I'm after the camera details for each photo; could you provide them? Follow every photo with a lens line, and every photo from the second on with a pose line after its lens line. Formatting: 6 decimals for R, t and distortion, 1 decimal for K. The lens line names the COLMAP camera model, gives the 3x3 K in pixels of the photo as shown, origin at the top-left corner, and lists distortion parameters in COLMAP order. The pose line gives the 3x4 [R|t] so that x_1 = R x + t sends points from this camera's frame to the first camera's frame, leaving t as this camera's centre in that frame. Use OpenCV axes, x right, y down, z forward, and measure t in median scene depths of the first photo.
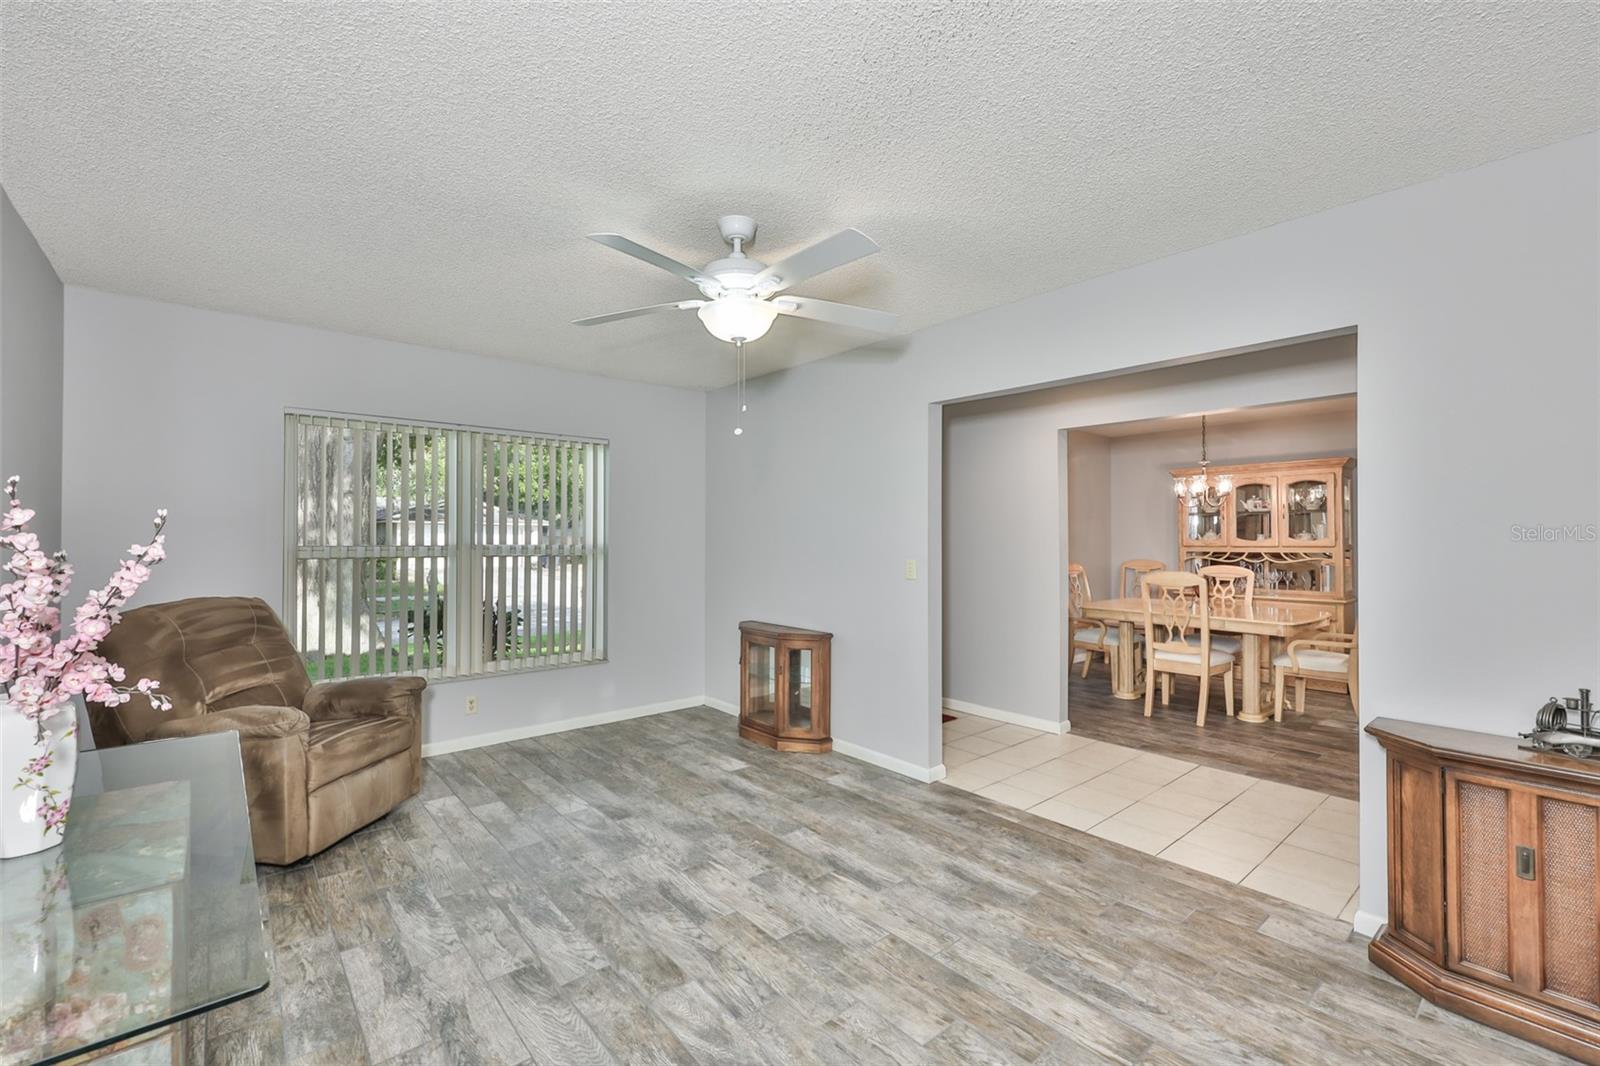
lens RADIAL K [[683.9, 0, 805.3], [0, 683.9, 531.5], [0, 0, 1]] dist [0.001319, 0.000185]
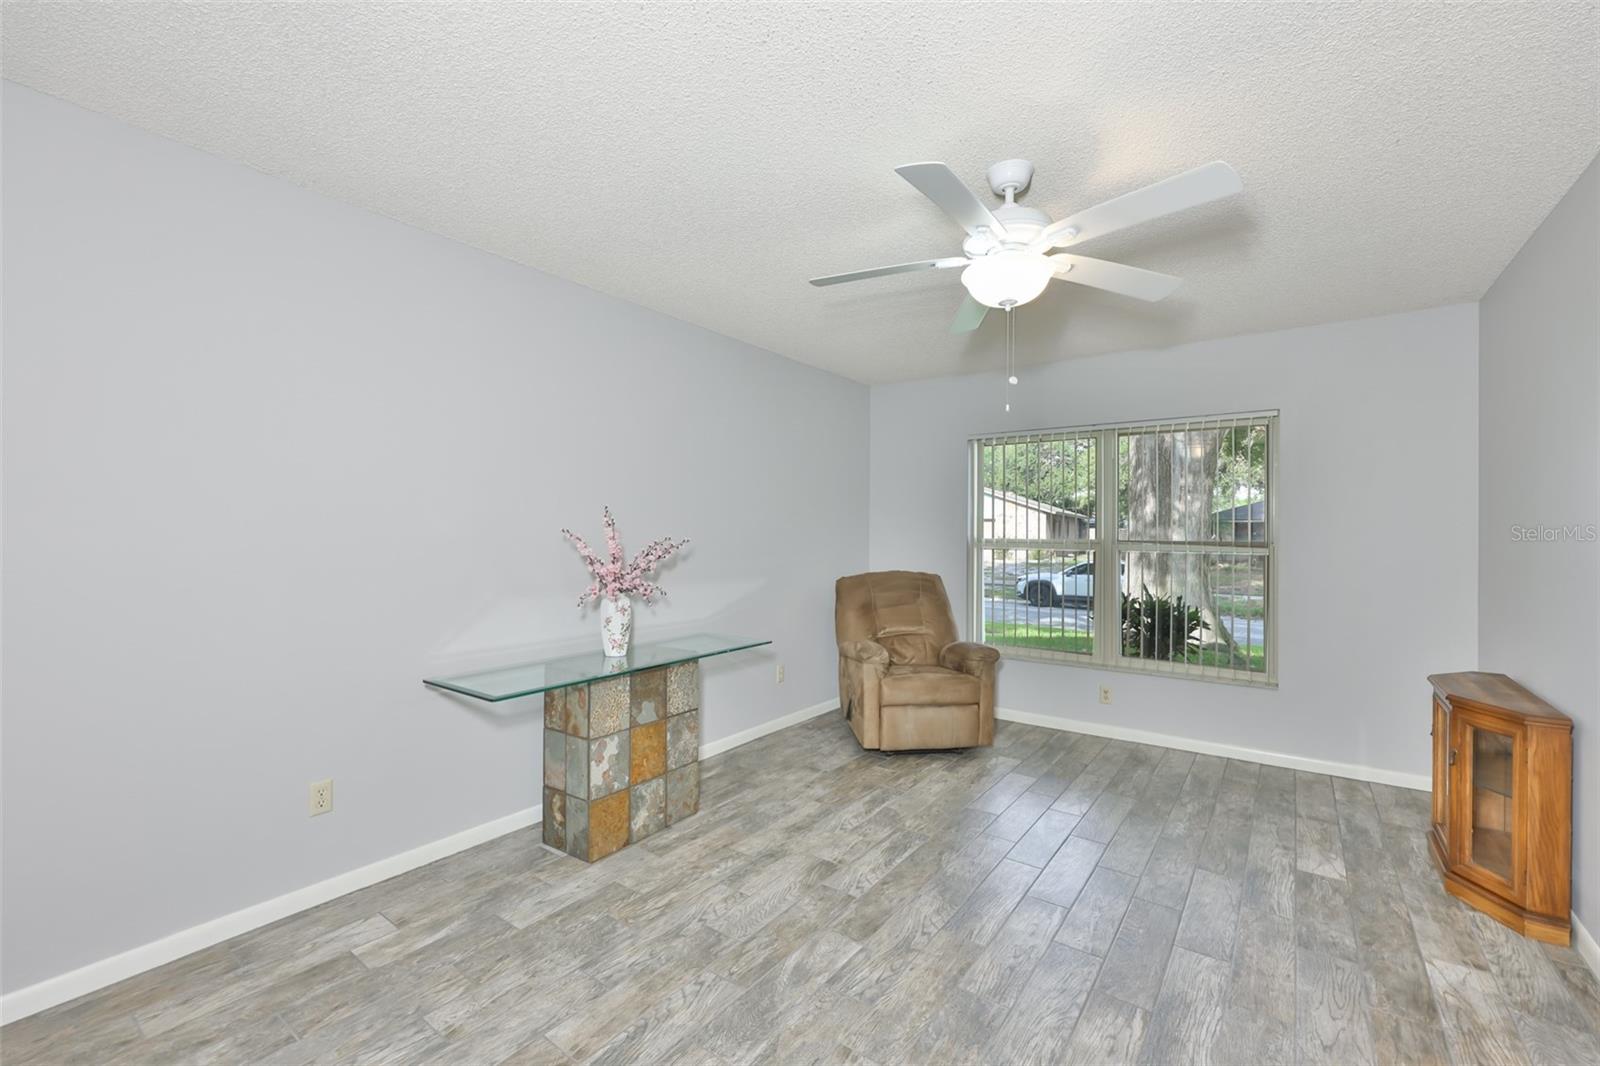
lens RADIAL K [[676.9, 0, 800.0], [0, 676.9, 533.0], [0, 0, 1]] dist [-0.000900, -0.000147]
pose [[0.218810, -0.000616, -0.975767, 0.481616], [0.005805, 0.999983, 0.000671, 0.006839], [0.975750, -0.005811, 0.218810, 0.386761]]
